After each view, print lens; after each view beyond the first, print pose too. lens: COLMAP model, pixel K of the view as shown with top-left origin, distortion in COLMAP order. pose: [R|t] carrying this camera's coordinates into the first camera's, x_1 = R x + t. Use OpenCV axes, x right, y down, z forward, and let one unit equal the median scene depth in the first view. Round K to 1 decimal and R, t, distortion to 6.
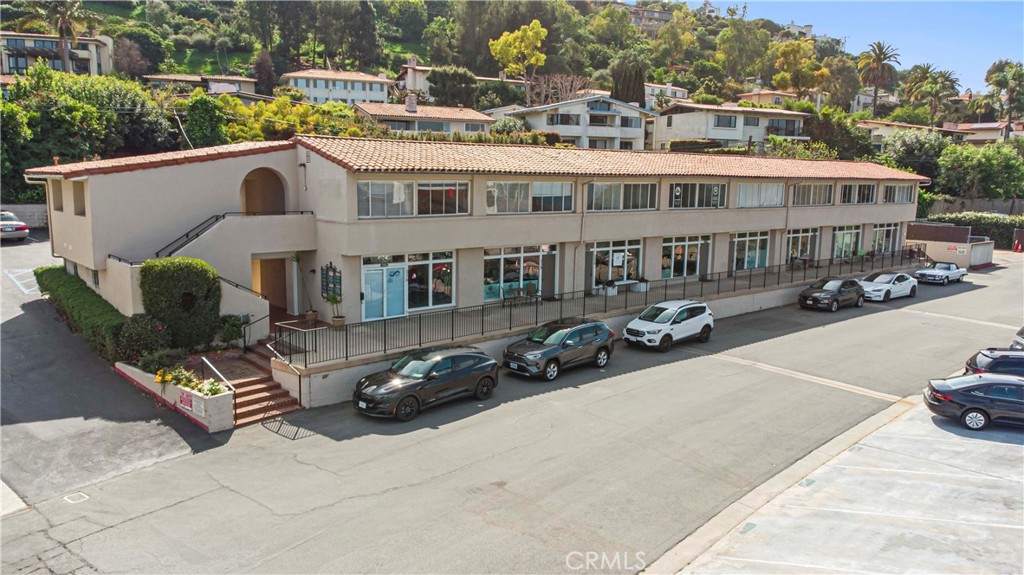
lens RADIAL K [[760.8, 0, 508.1], [0, 760.8, 287.8], [0, 0, 1]] dist [0.046632, 0.008609]
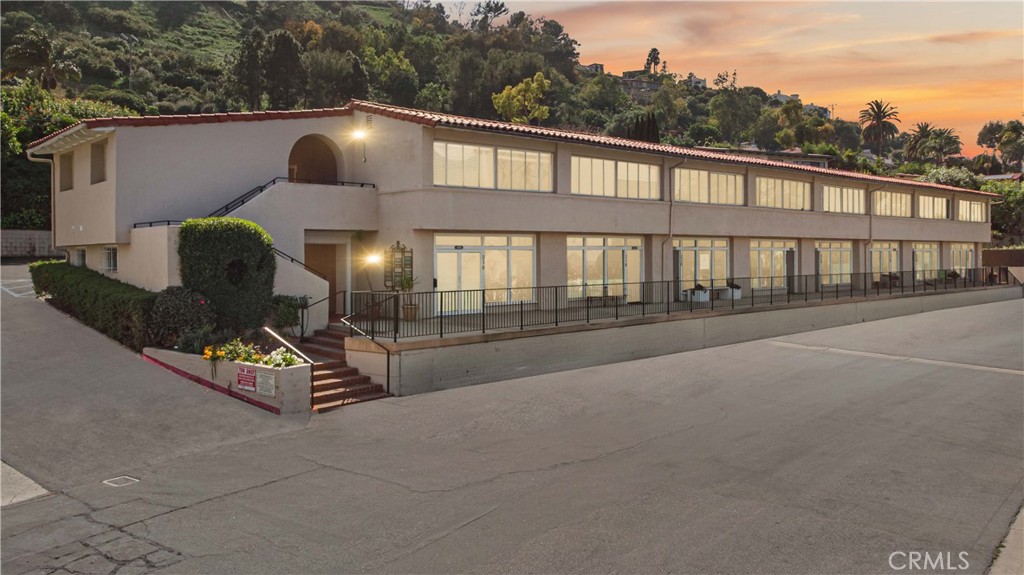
lens RADIAL K [[794.9, 0, 515.0], [0, 794.9, 251.9], [0, 0, 1]] dist [0.041501, 0.012366]
pose [[0.999270, -0.020952, 0.031939, -0.122902], [0.025544, 0.988217, -0.150914, 0.102312], [-0.028400, 0.151620, 0.988031, 0.136121]]
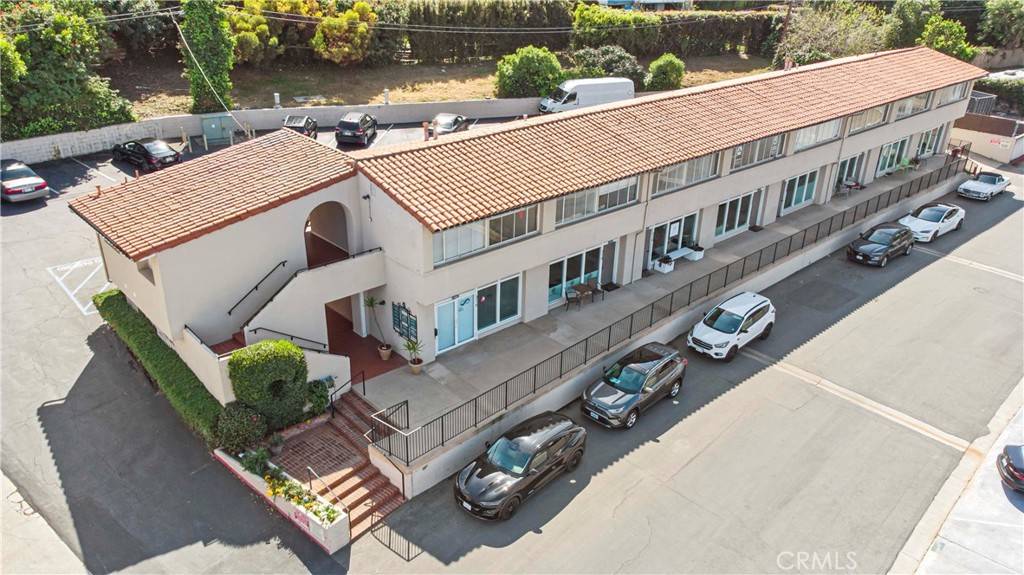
lens RADIAL K [[760.8, 0, 508.1], [0, 760.8, 287.8], [0, 0, 1]] dist [0.046632, 0.008609]
pose [[0.999647, -0.009017, 0.025001, -0.113573], [0.001333, 0.956522, 0.291657, -0.308114], [-0.026544, -0.291521, 0.956196, 0.068295]]
